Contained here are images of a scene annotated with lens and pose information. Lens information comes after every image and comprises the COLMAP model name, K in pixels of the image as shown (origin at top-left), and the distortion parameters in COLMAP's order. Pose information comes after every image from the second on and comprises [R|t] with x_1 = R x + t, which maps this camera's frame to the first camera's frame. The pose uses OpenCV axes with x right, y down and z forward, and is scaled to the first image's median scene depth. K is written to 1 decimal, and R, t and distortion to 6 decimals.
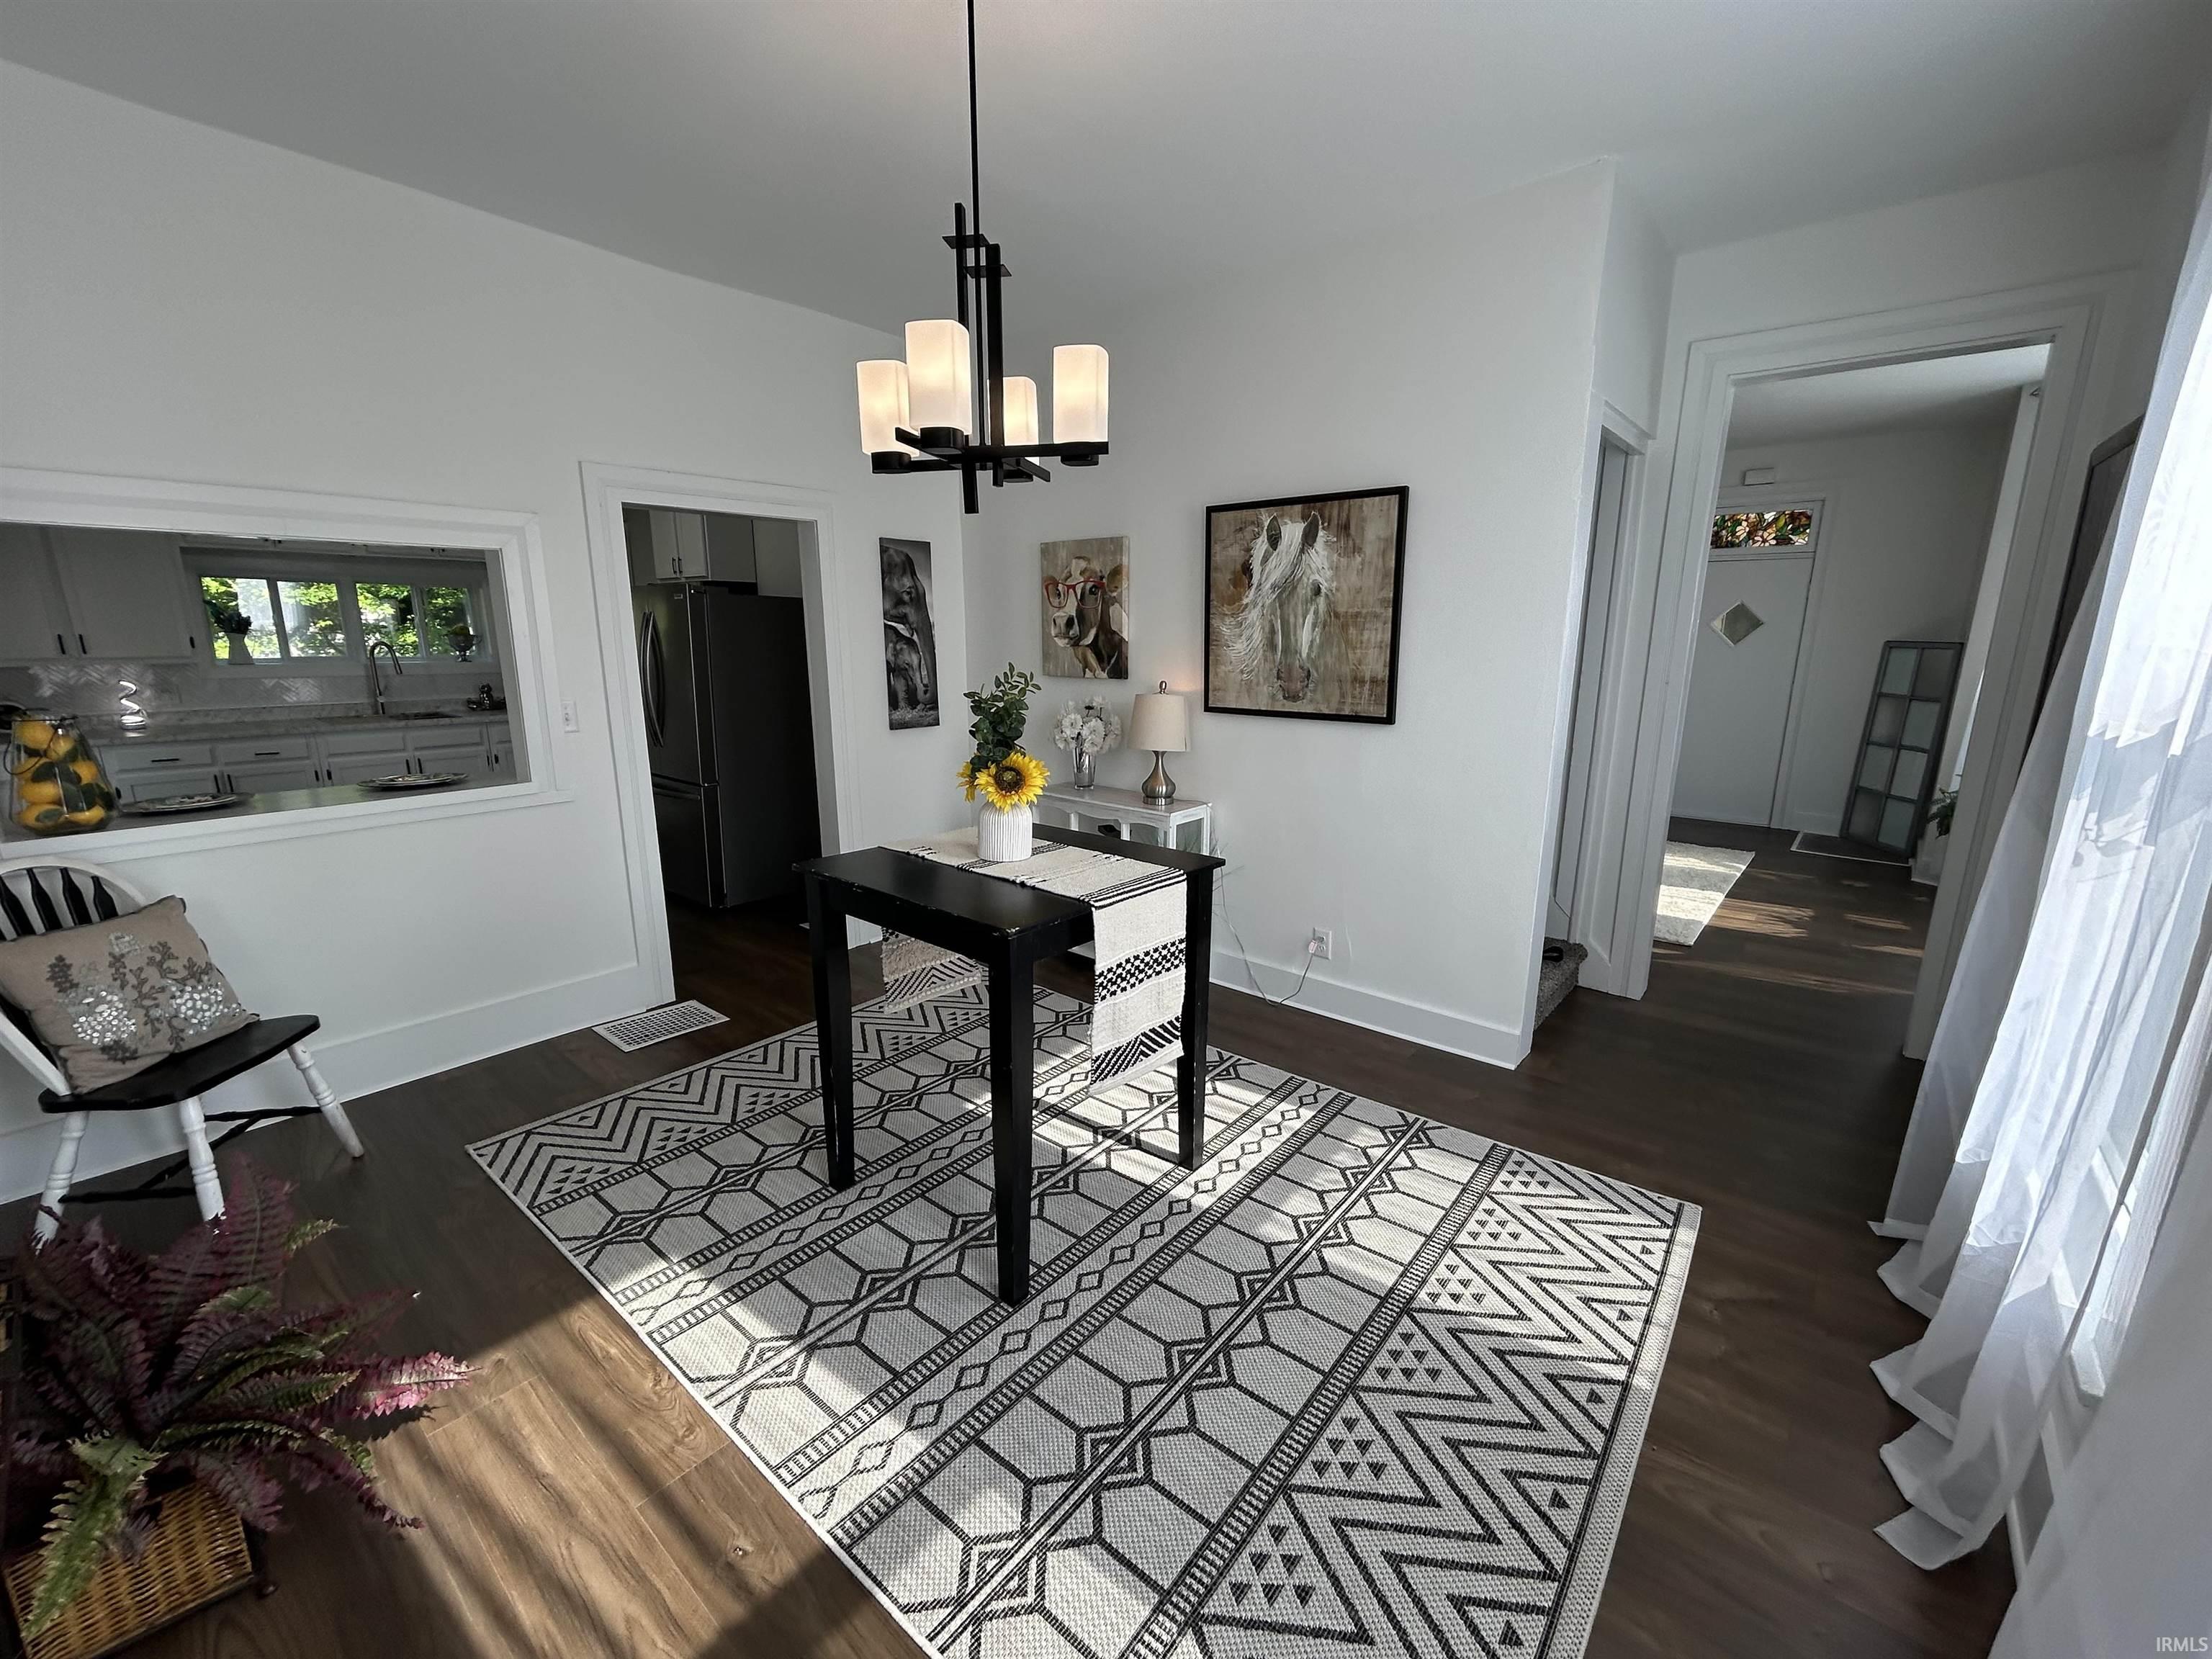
lens RADIAL K [[901.7, 0, 1106.0], [0, 901.7, 829.5], [0, 0, 1]] dist [-0.000215, 0.000404]
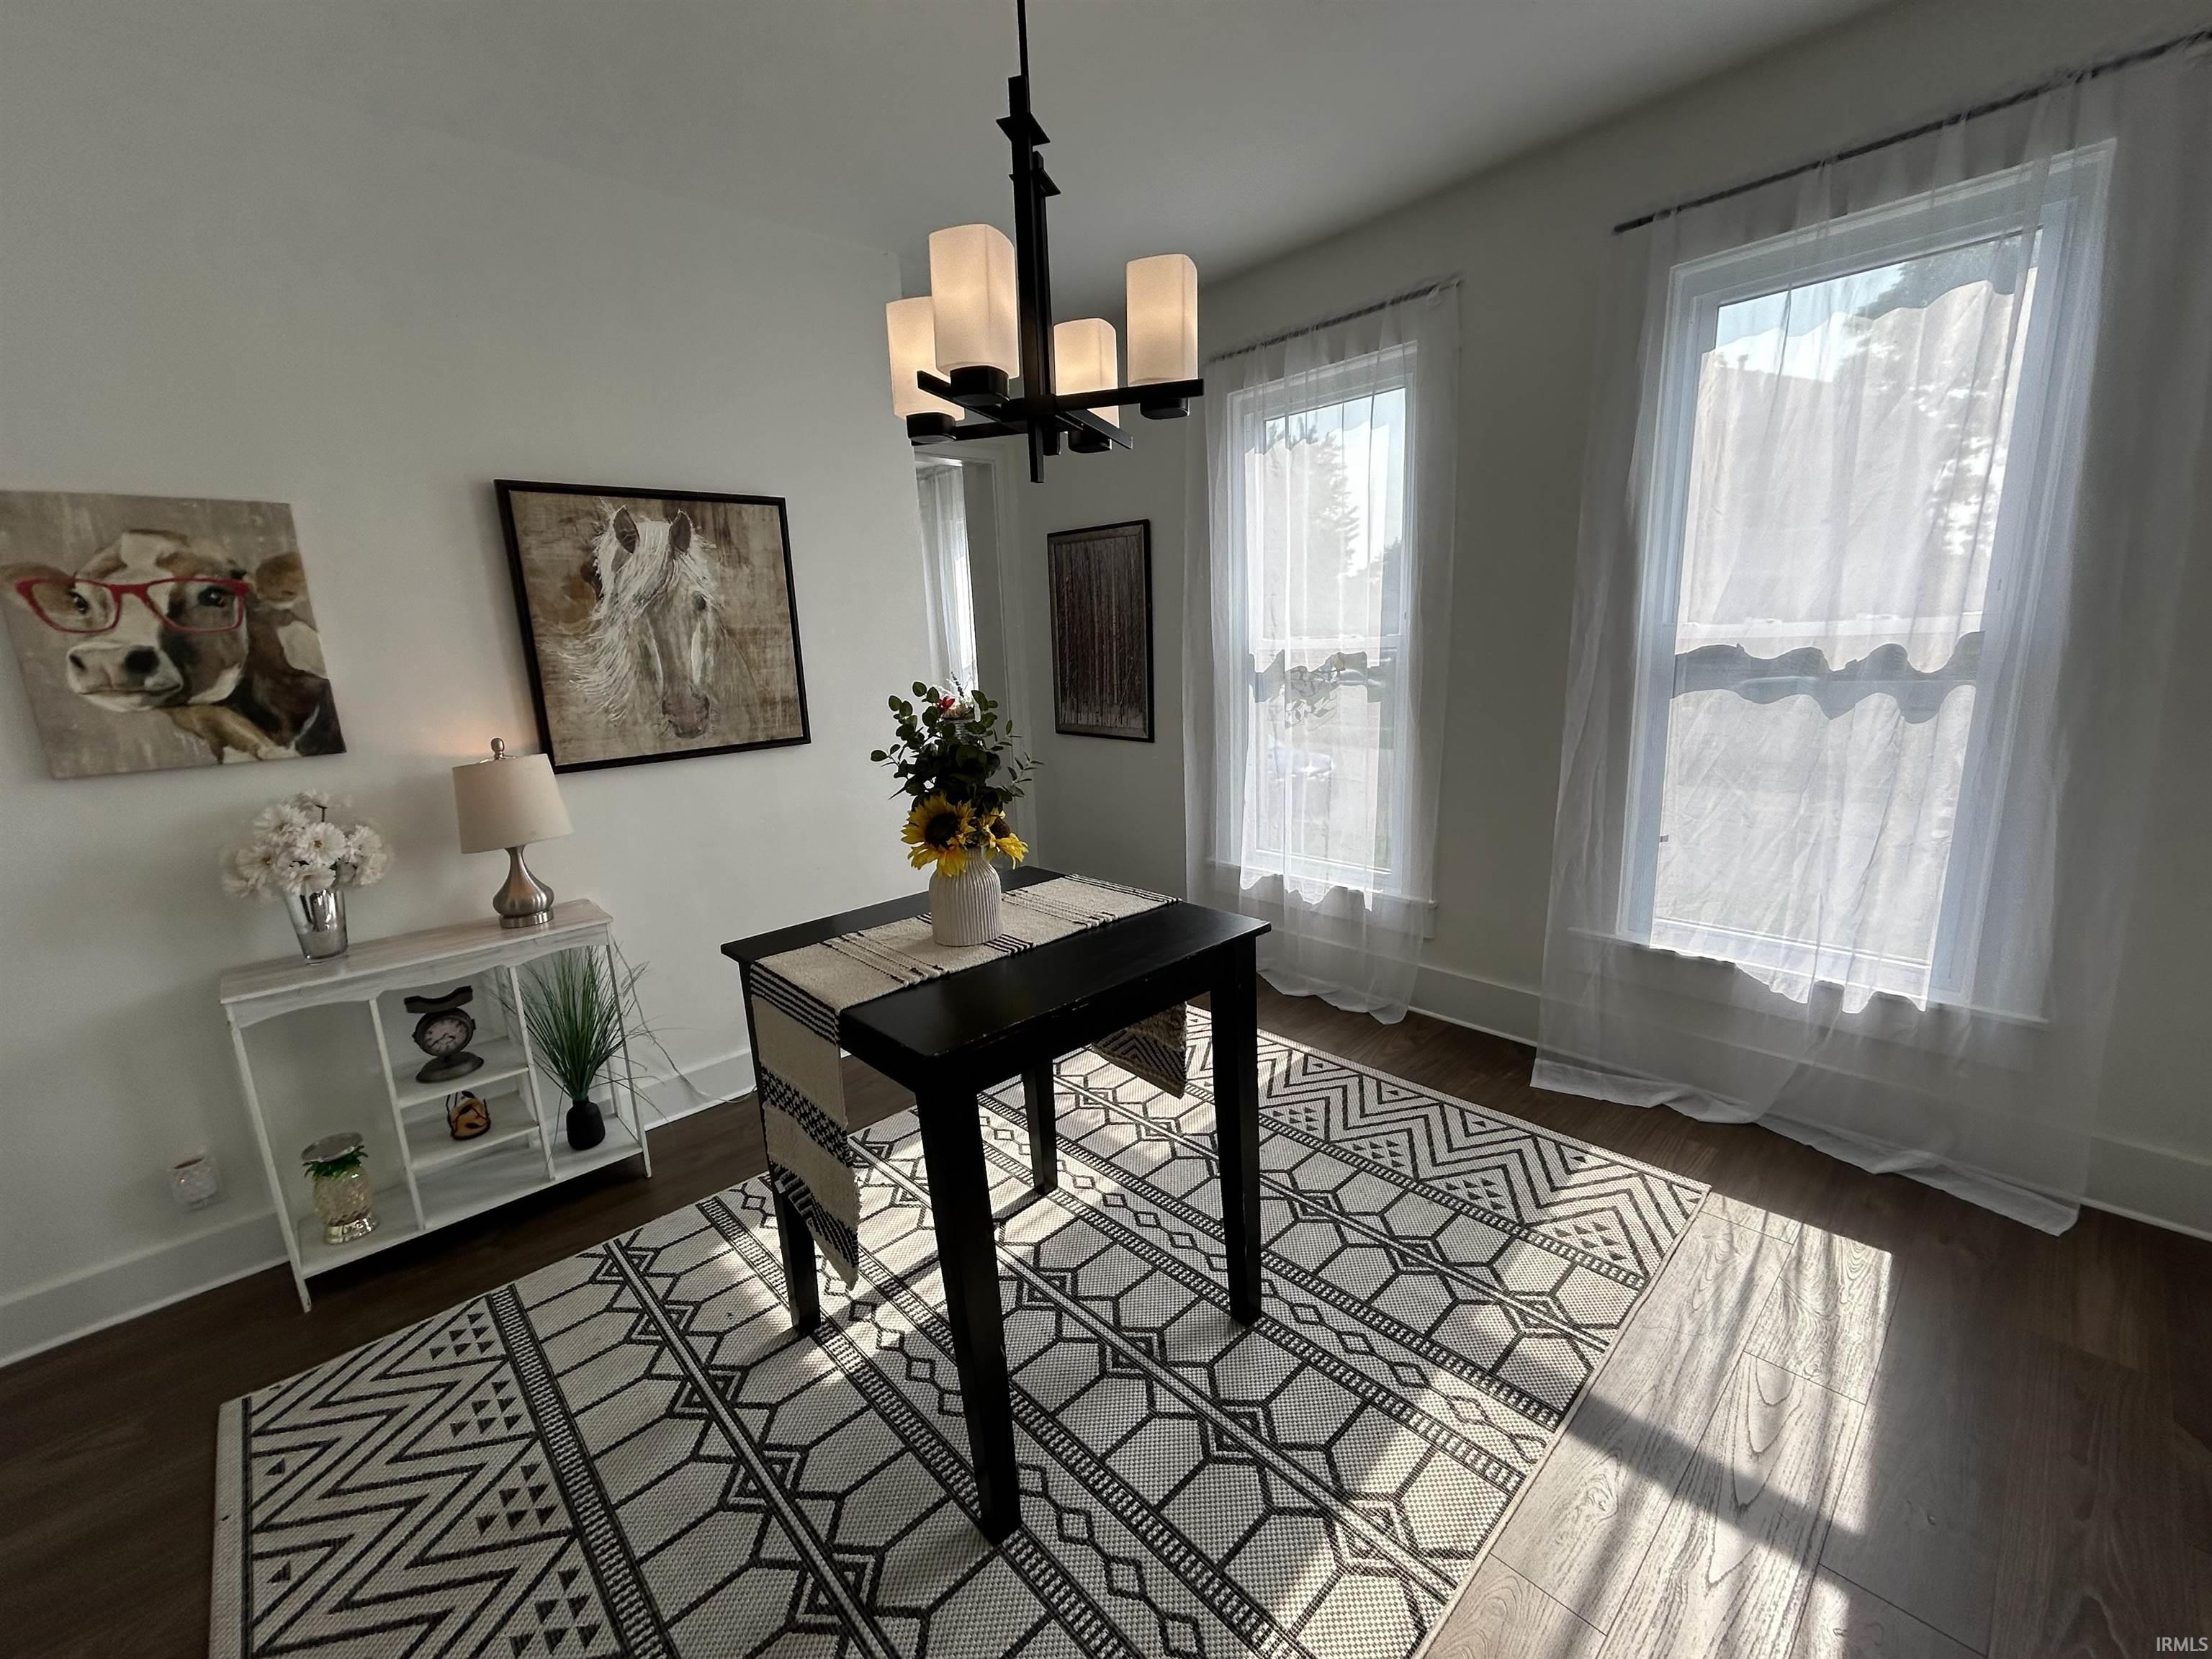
lens RADIAL K [[903.1, 0, 1110.6], [0, 903.1, 823.7], [0, 0, 1]] dist [-0.001830, 0.004979]
pose [[0.120638, -0.212672, 0.969648, -0.611520], [0.259832, 0.949493, 0.175925, -0.122395], [-0.958089, 0.230722, 0.169804, 0.553310]]
